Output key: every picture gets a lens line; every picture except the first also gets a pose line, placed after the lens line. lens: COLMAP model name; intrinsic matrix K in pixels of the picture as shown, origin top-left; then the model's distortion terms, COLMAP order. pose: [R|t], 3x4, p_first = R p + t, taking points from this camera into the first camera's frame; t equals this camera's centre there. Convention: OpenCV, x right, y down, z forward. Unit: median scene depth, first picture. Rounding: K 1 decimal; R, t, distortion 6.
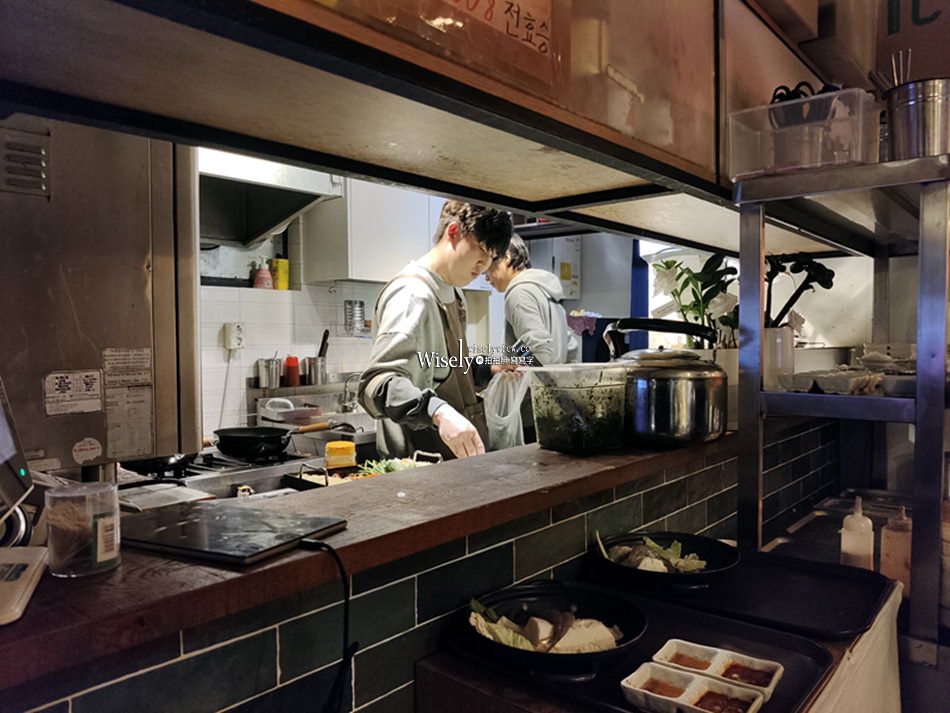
lens RADIAL K [[697.9, 0, 474.4], [0, 697.9, 356.3], [0, 0, 1]] dist [-0.037284, -0.003273]
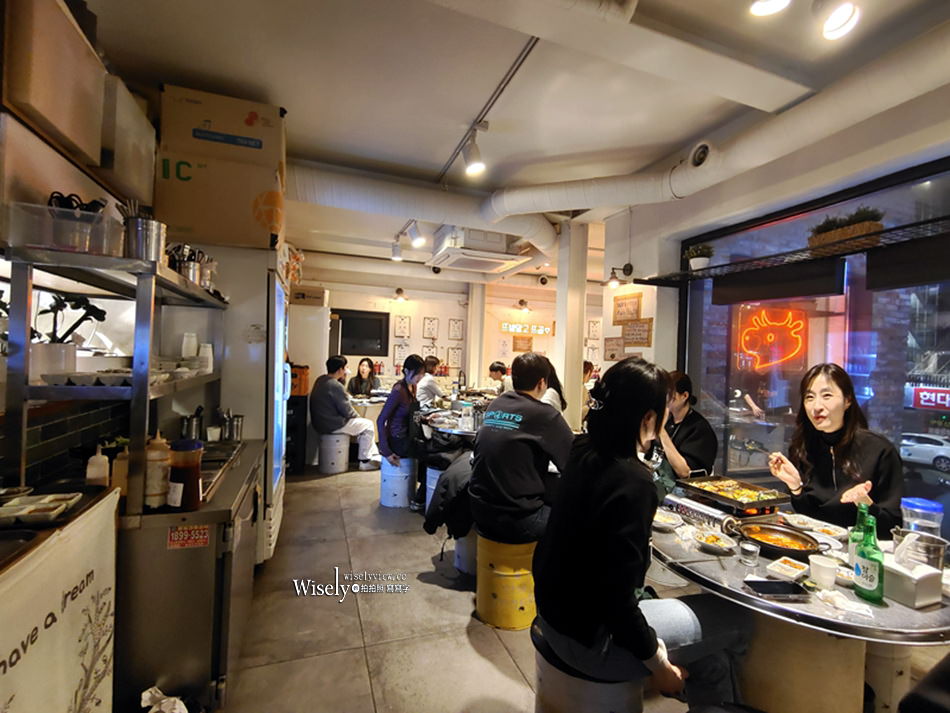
lens RADIAL K [[430.3, 0, 477.9], [0, 430.3, 356.7], [0, 0, 1]] dist [-0.001764, 0.000047]
pose [[0.464228, 0.028443, 0.885259, 0.027354], [-0.019017, 0.999574, -0.022143, -0.008728], [-0.885512, -0.006556, 0.464571, -0.271289]]
